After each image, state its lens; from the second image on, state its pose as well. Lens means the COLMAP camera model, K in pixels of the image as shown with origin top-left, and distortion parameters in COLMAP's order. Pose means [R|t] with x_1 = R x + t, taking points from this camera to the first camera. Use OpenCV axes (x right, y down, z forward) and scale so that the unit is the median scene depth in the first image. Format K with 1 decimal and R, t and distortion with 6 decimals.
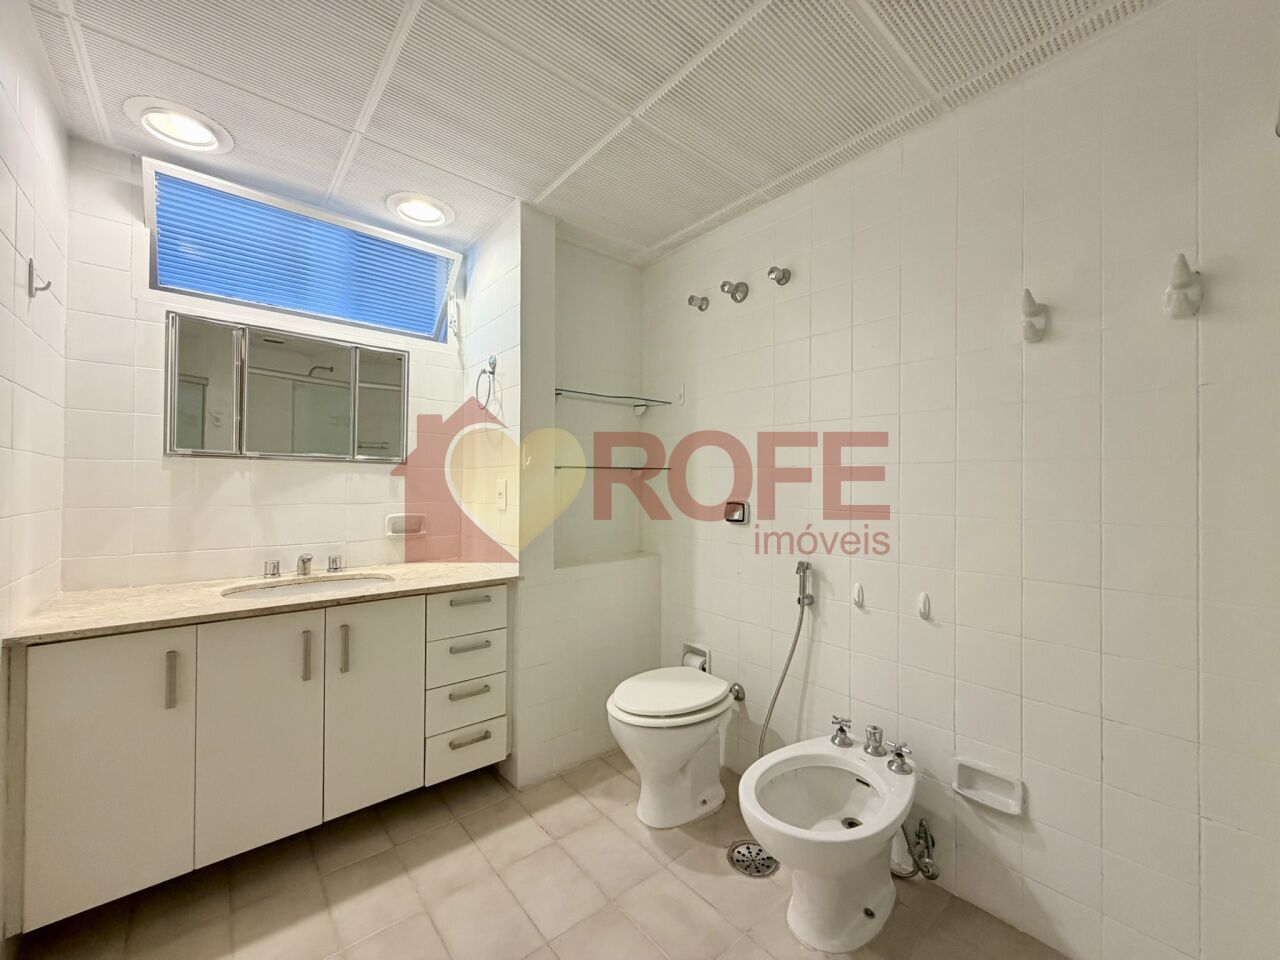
lens RADIAL K [[508.6, 0, 628.3], [0, 508.6, 481.3], [0, 0, 1]] dist [-0.001604, 0.000416]
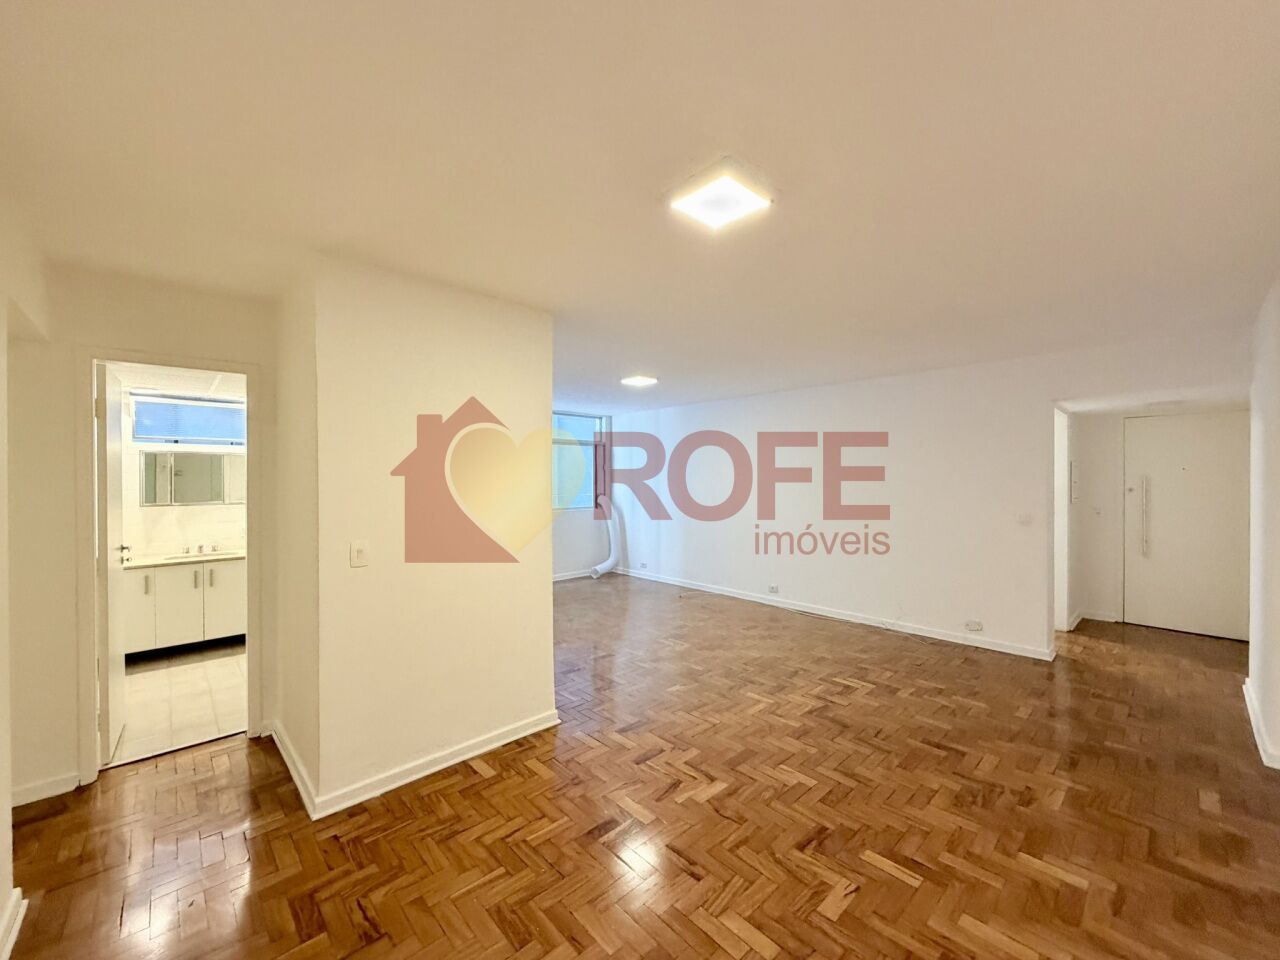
lens RADIAL K [[508.6, 0, 644.6], [0, 508.6, 479.7], [0, 0, 1]] dist [-0.001604, 0.000416]
pose [[0.997572, -0.011422, 0.068696, 1.425510], [0.010384, 0.999827, 0.015445, -0.196421], [-0.068860, -0.014694, 0.997518, -1.695393]]
